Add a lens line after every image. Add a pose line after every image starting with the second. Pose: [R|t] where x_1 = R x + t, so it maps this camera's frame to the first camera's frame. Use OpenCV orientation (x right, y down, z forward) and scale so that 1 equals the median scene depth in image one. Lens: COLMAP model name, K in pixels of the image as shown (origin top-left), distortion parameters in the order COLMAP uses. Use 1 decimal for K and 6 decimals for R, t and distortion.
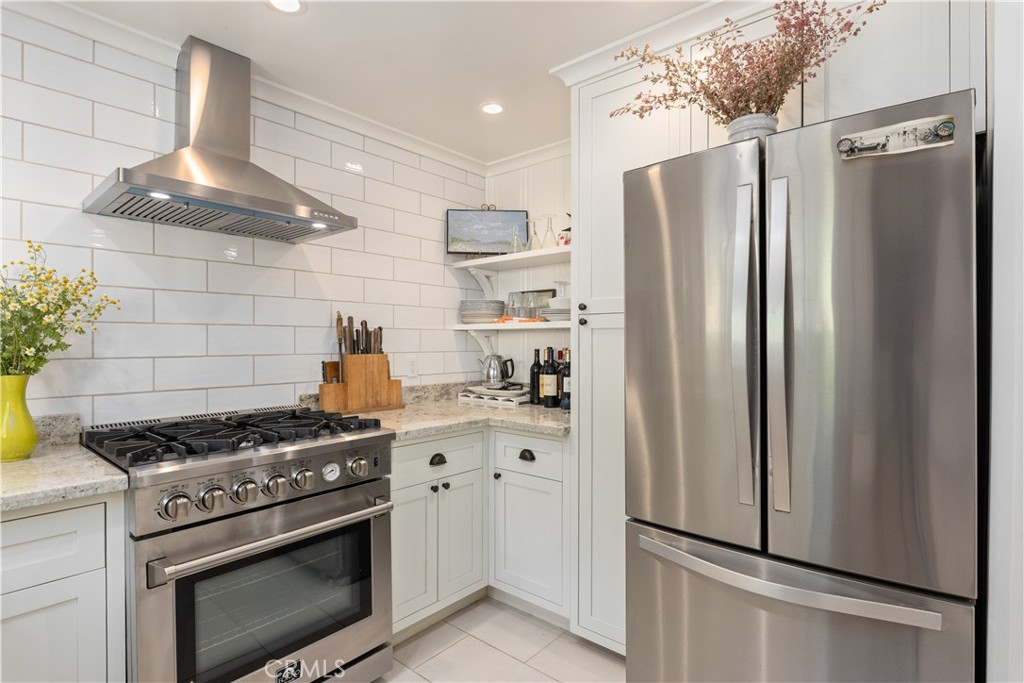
lens RADIAL K [[506.3, 0, 512.9], [0, 506.3, 343.3], [0, 0, 1]] dist [0.002731, -0.000533]
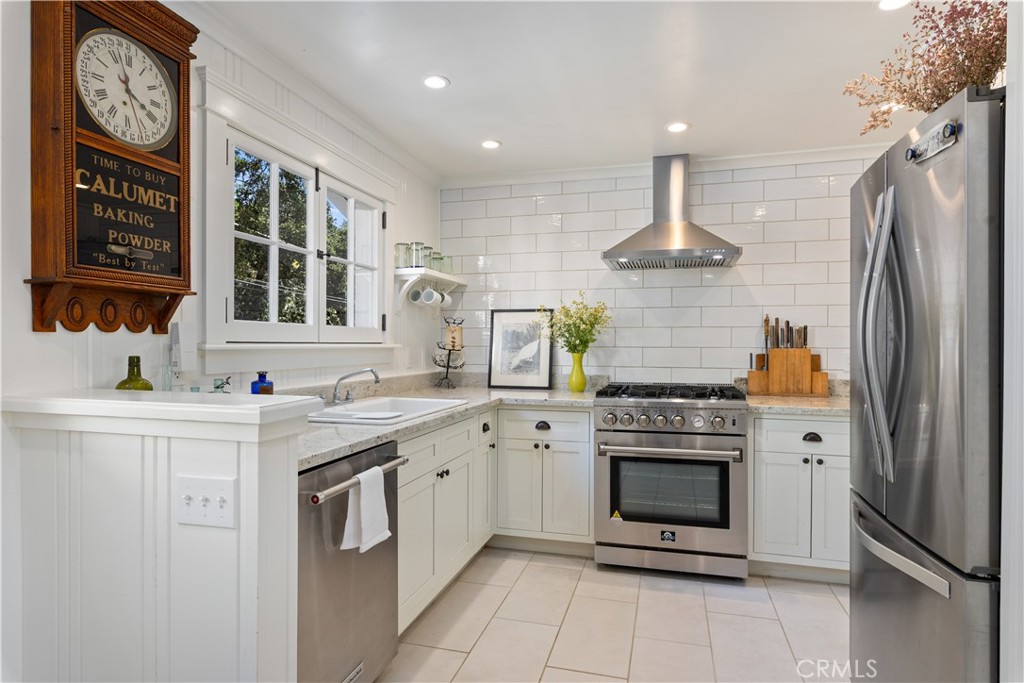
lens RADIAL K [[542.1, 0, 515.0], [0, 542.1, 344.3], [0, 0, 1]] dist [-0.001877, -0.001948]
pose [[0.420417, 0.005095, -0.907317, 0.677438], [-0.006133, 0.999977, 0.002774, 0.013265], [0.907310, 0.004398, 0.420439, -0.150563]]
